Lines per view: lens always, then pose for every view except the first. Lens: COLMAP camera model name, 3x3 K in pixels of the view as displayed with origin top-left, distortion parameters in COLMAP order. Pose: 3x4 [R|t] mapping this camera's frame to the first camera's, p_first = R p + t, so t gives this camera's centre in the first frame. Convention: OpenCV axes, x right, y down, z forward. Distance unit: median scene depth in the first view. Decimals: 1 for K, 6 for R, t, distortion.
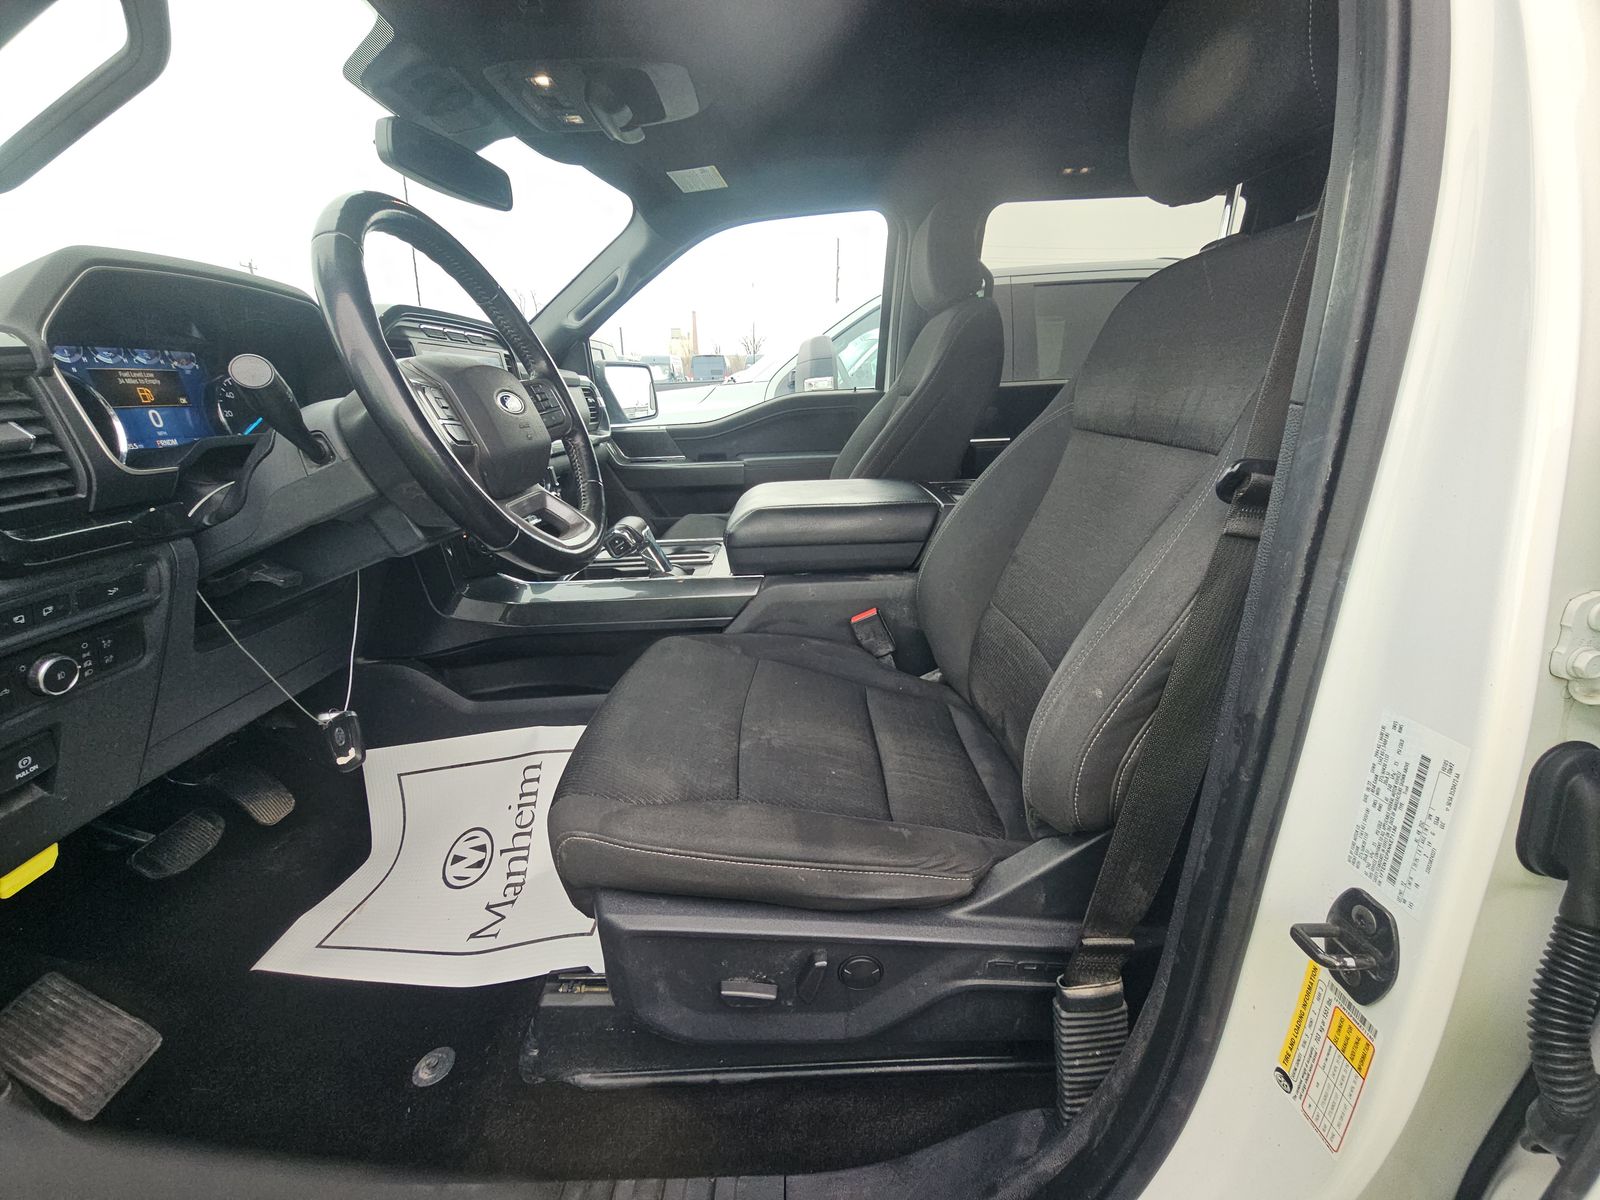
lens RADIAL K [[642.1, 0, 792.9], [0, 642.1, 599.7], [0, 0, 1]] dist [-0.001020, -0.000329]
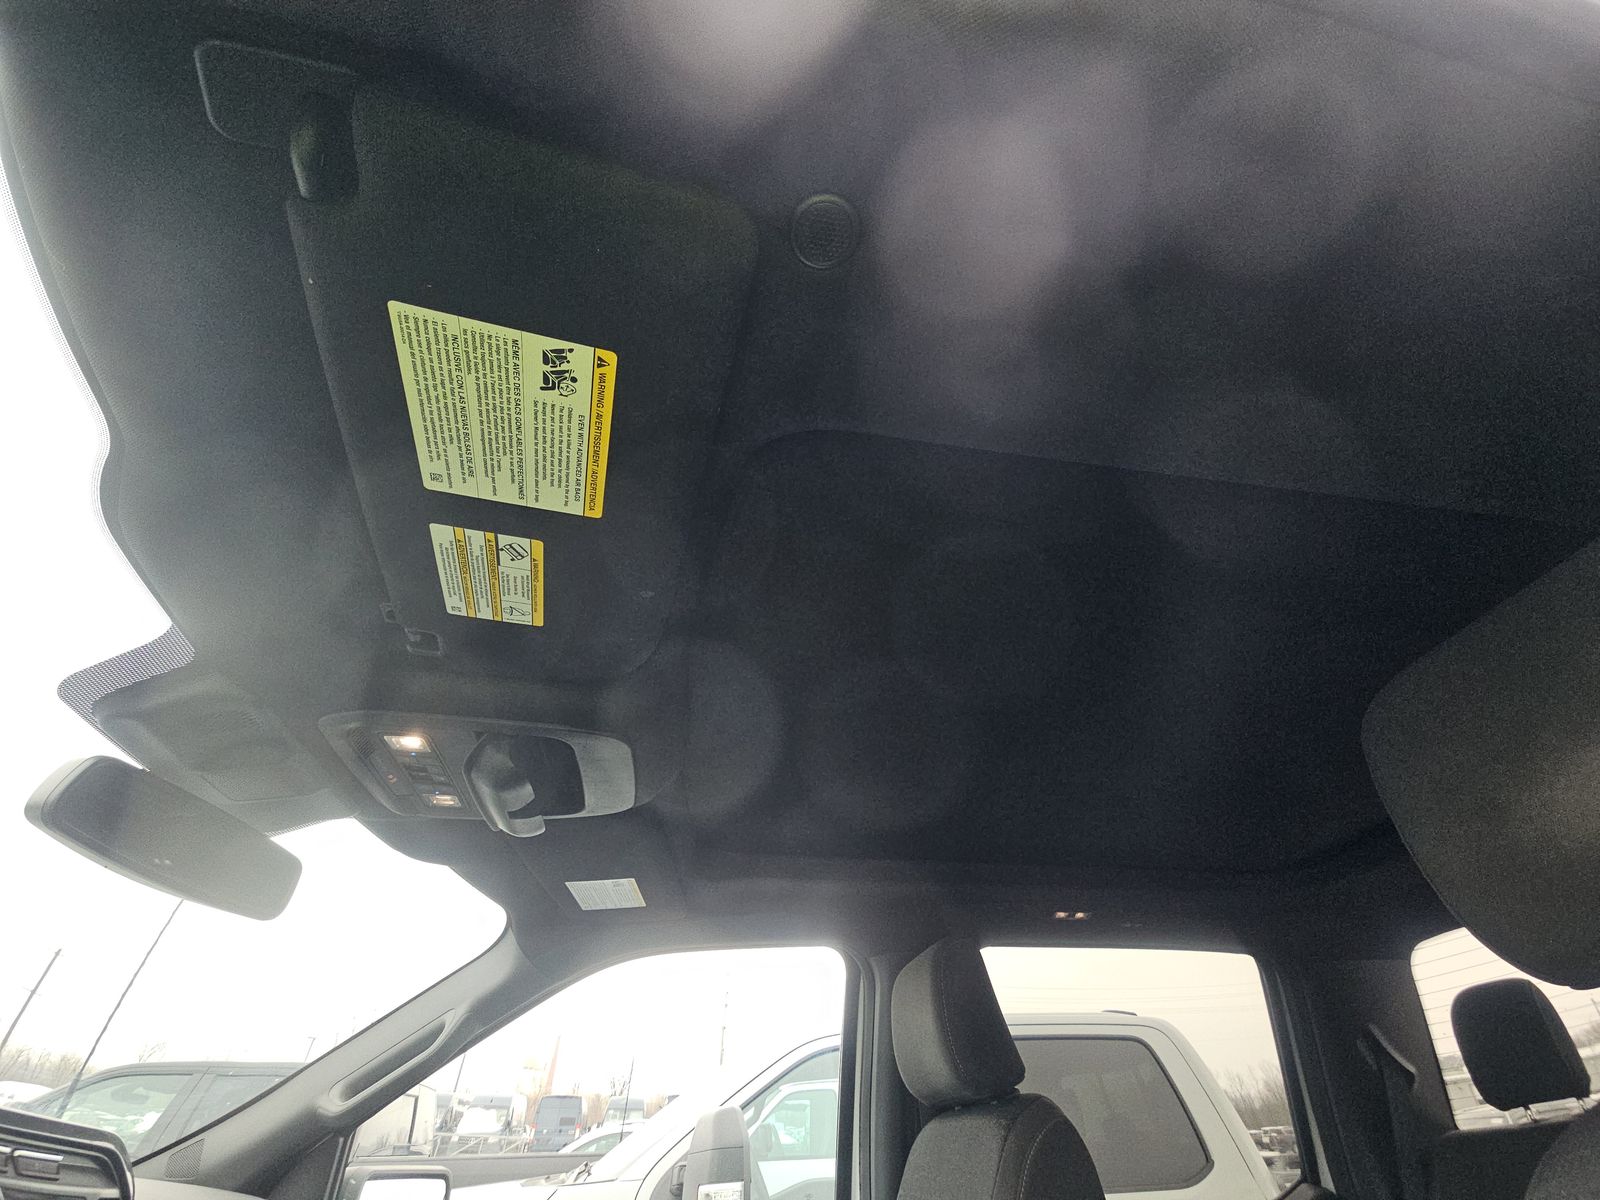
lens RADIAL K [[642.1, 0, 793.5], [0, 642.1, 602.4], [0, 0, 1]] dist [-0.001020, -0.000329]
pose [[0.987540, 0.115658, 0.106717, -0.056385], [0.030725, 0.523375, -0.851548, -0.205323], [-0.154342, 0.844216, 0.513300, 0.320287]]
